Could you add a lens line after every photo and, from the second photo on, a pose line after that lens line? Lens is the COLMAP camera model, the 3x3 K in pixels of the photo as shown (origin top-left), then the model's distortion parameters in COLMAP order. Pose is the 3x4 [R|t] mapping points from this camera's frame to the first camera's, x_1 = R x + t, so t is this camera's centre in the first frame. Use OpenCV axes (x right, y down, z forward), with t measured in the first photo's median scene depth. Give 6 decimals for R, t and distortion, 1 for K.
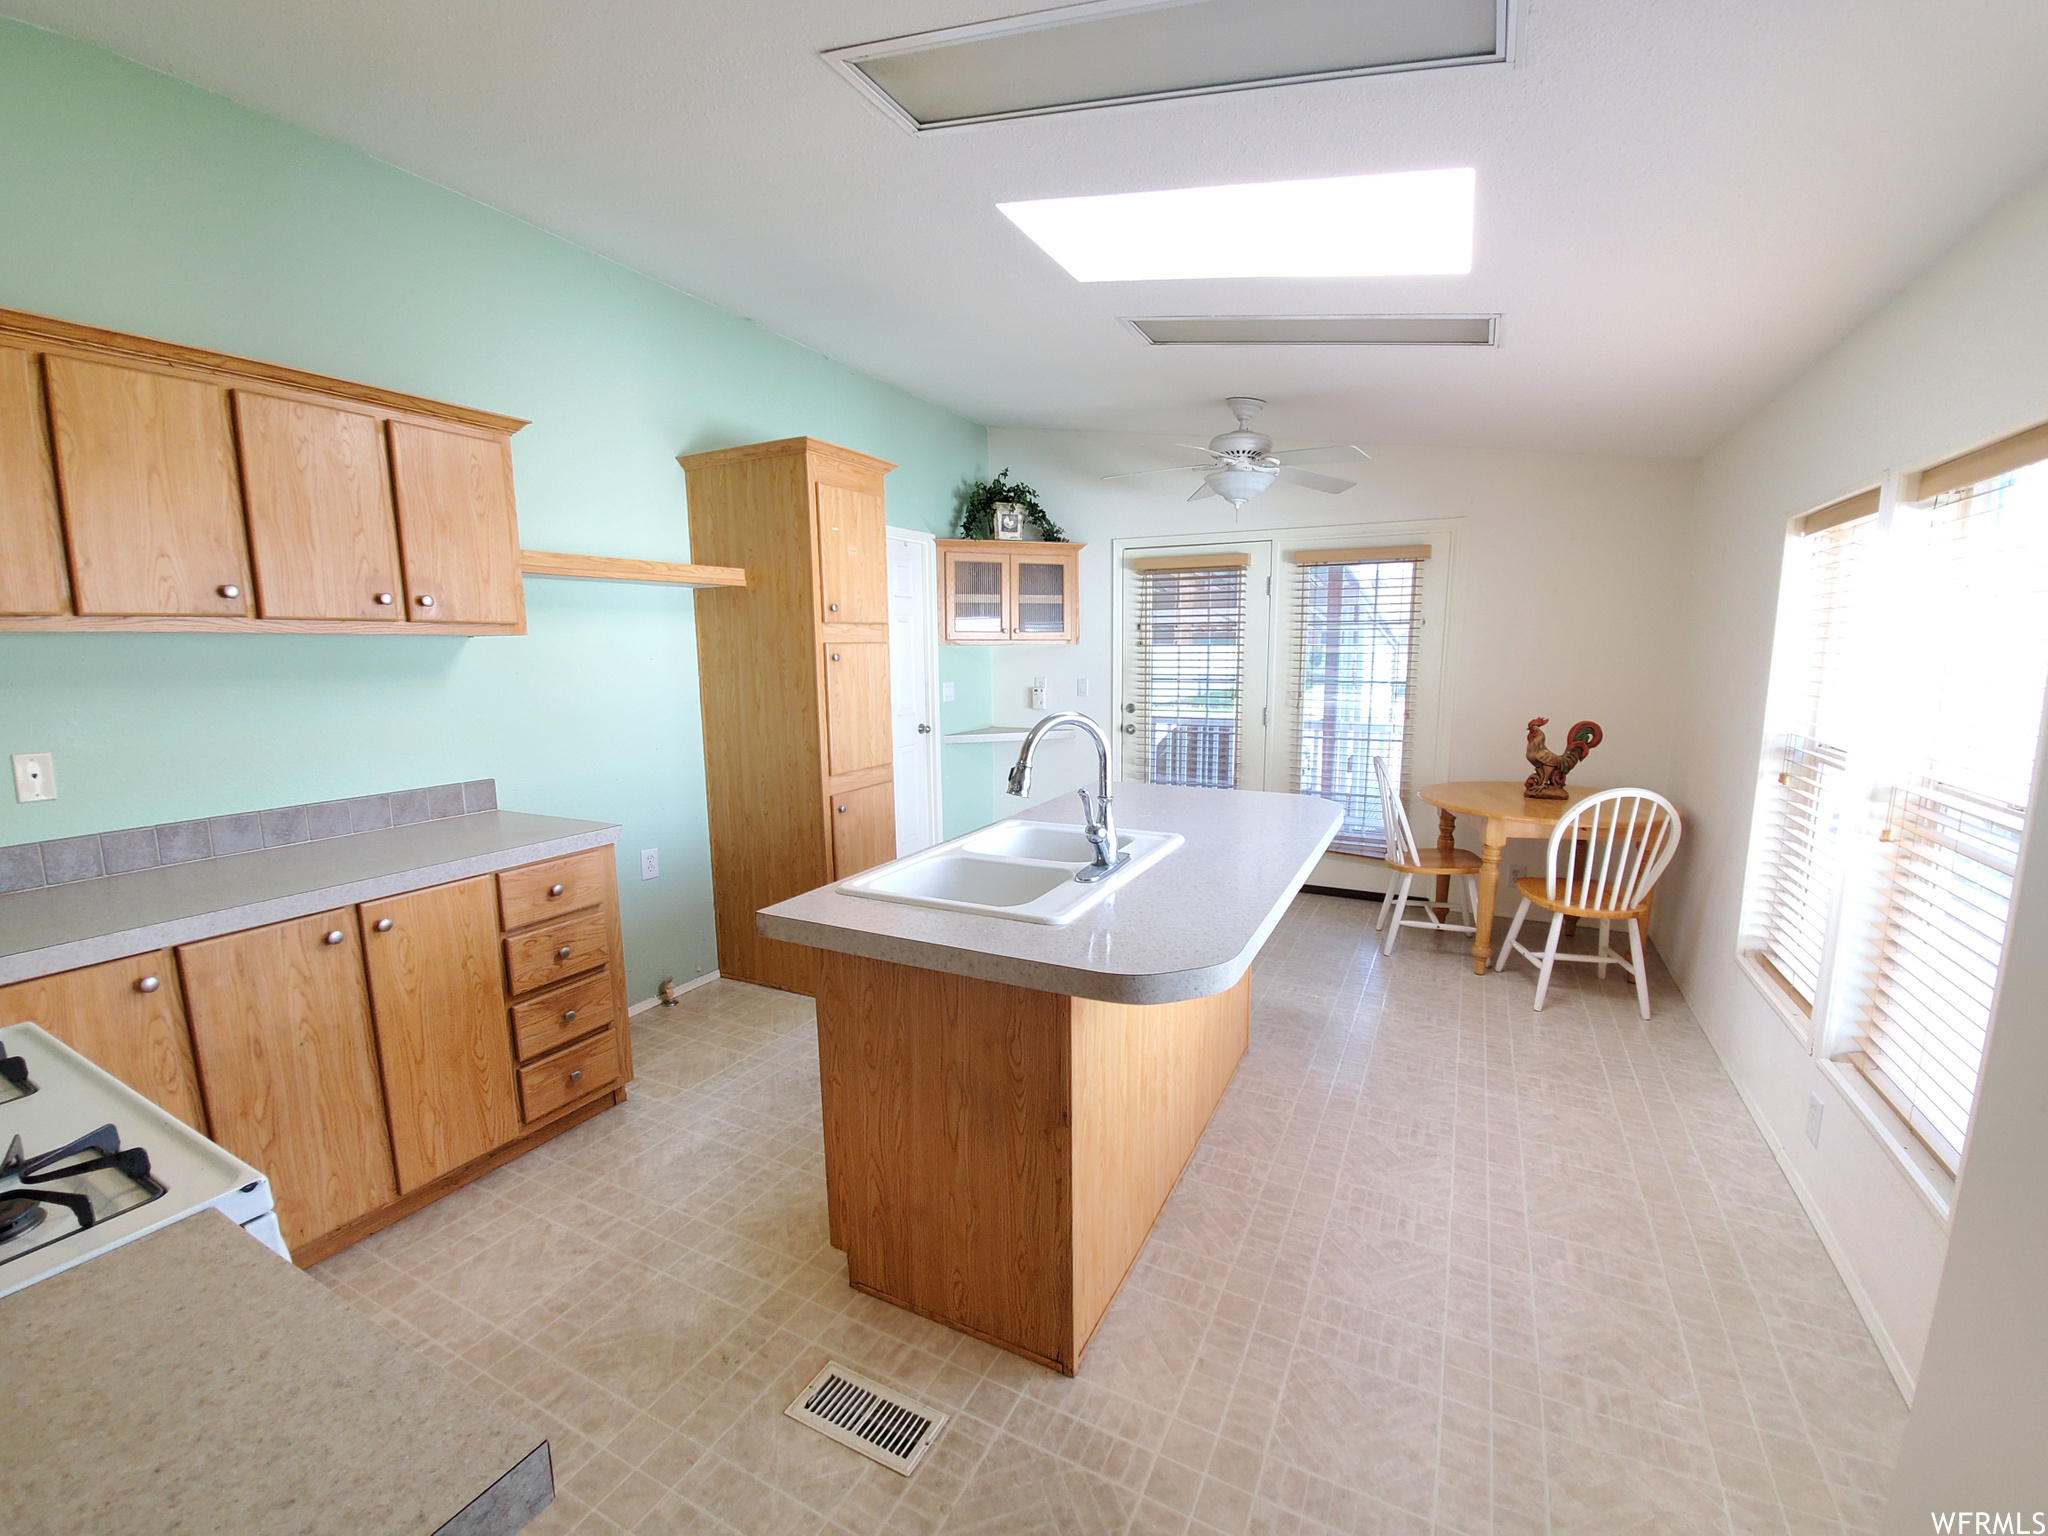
lens RADIAL K [[848.5, 0, 1030.6], [0, 848.5, 774.5], [0, 0, 1]] dist [-0.000273, -0.010511]
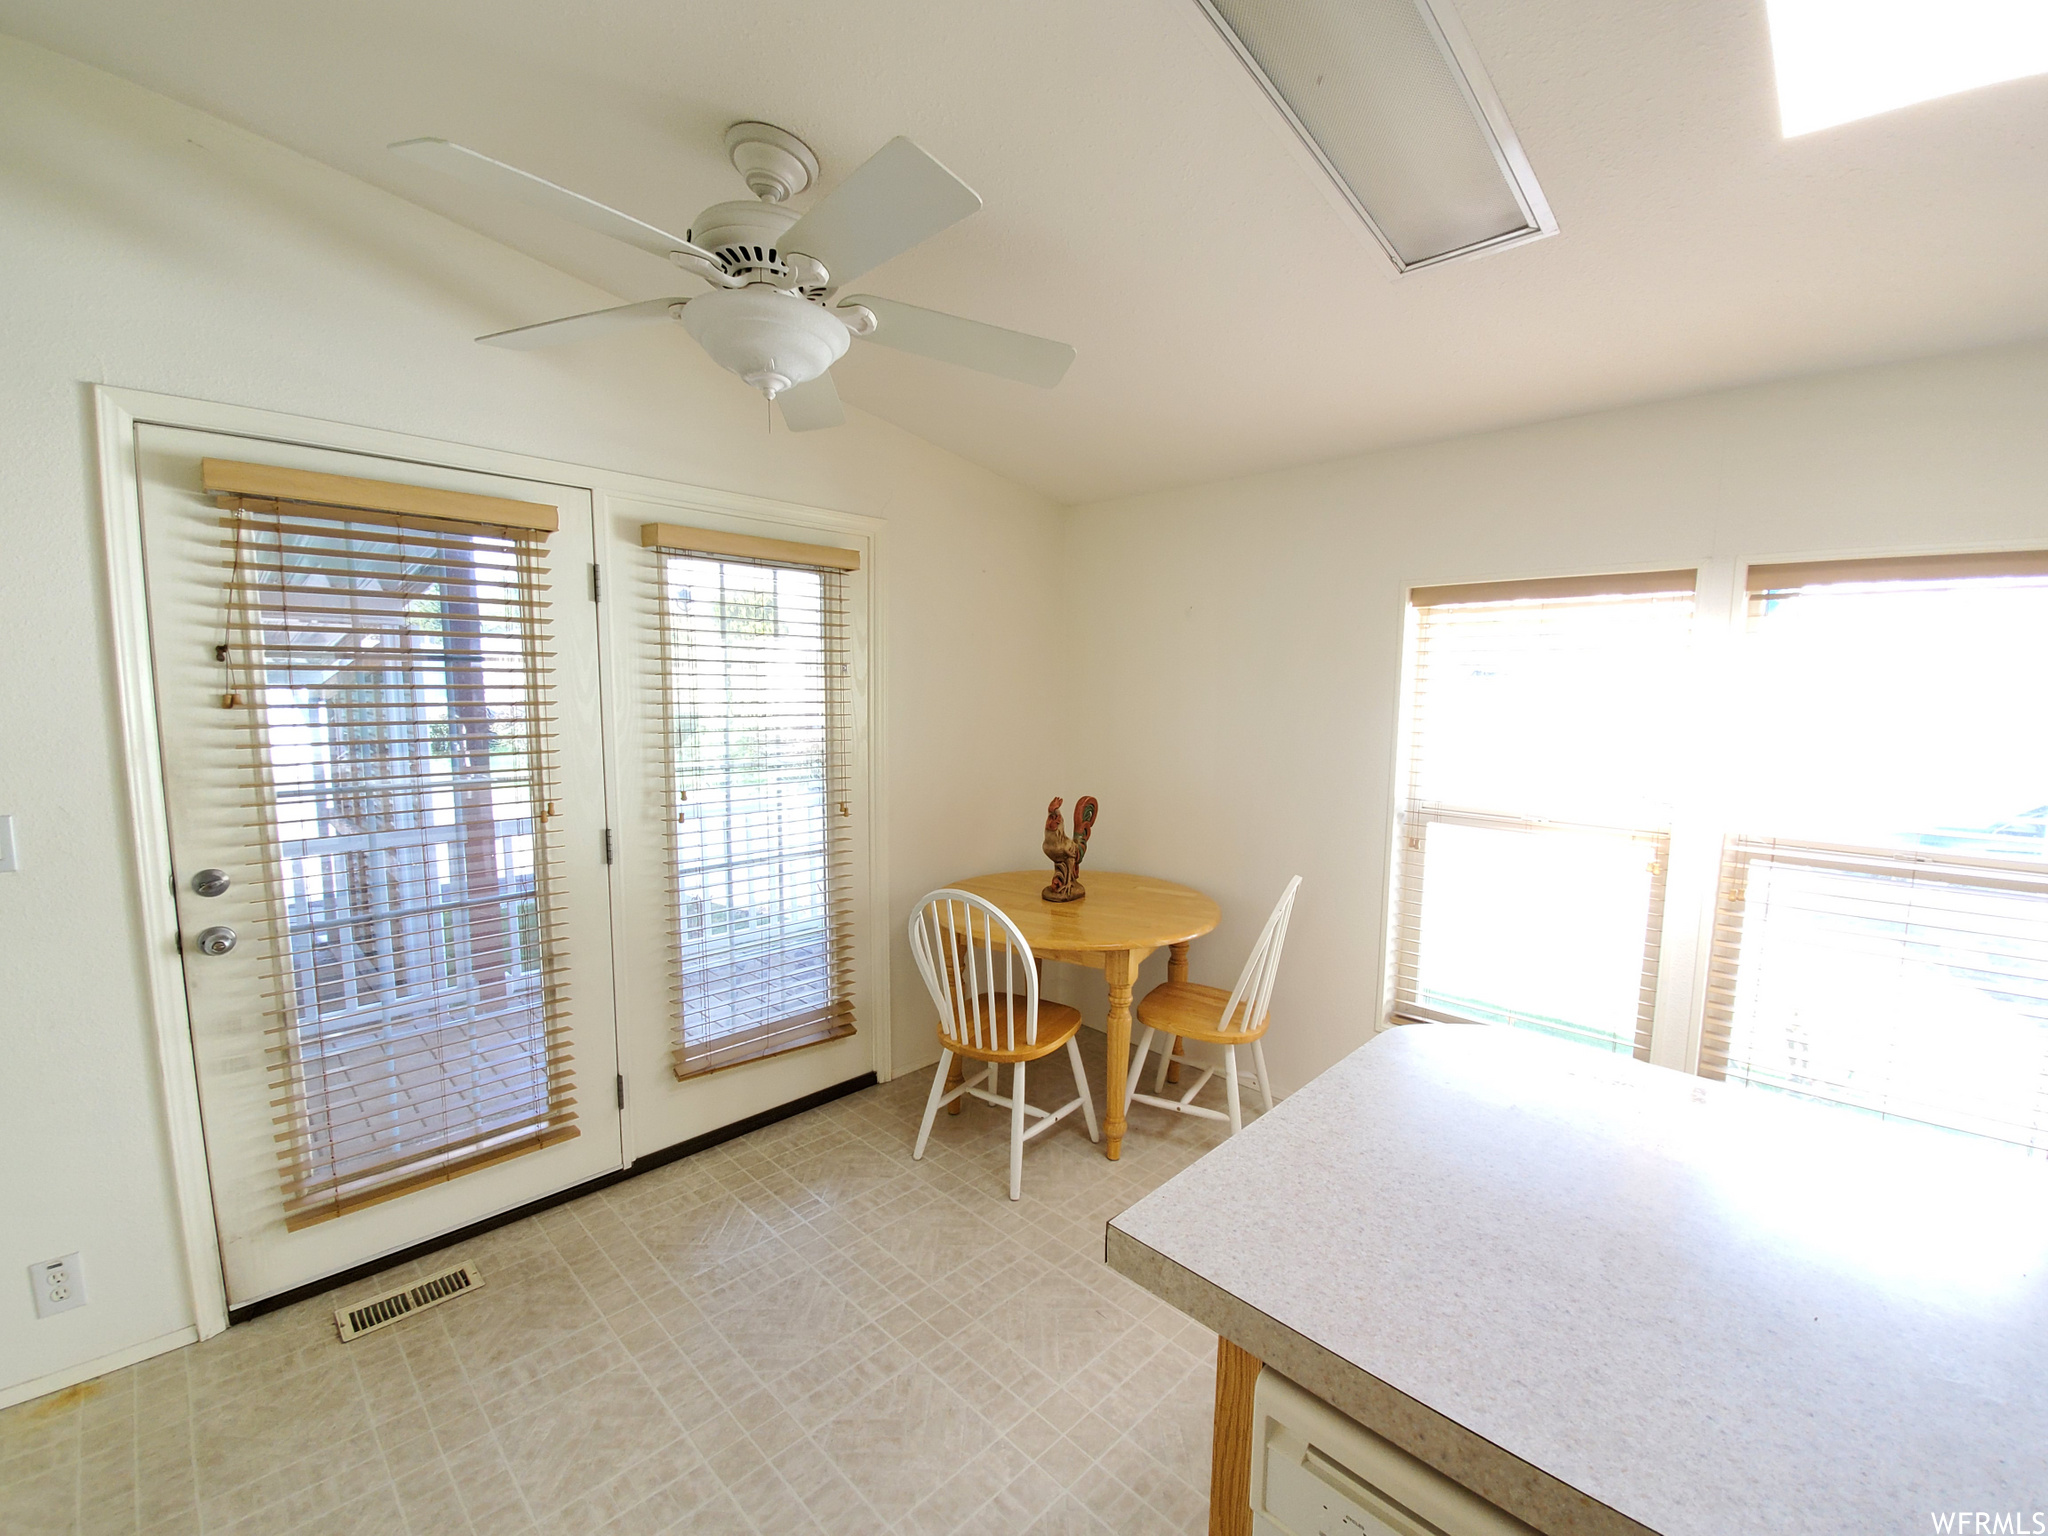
lens RADIAL K [[848.5, 0, 1030.6], [0, 848.5, 774.5], [0, 0, 1]] dist [-0.000273, -0.010511]
pose [[0.304179, -0.092093, 0.948153, -0.116509], [0.132522, 0.989729, 0.053616, -0.107365], [-0.943352, 0.109343, 0.313259, 0.629774]]
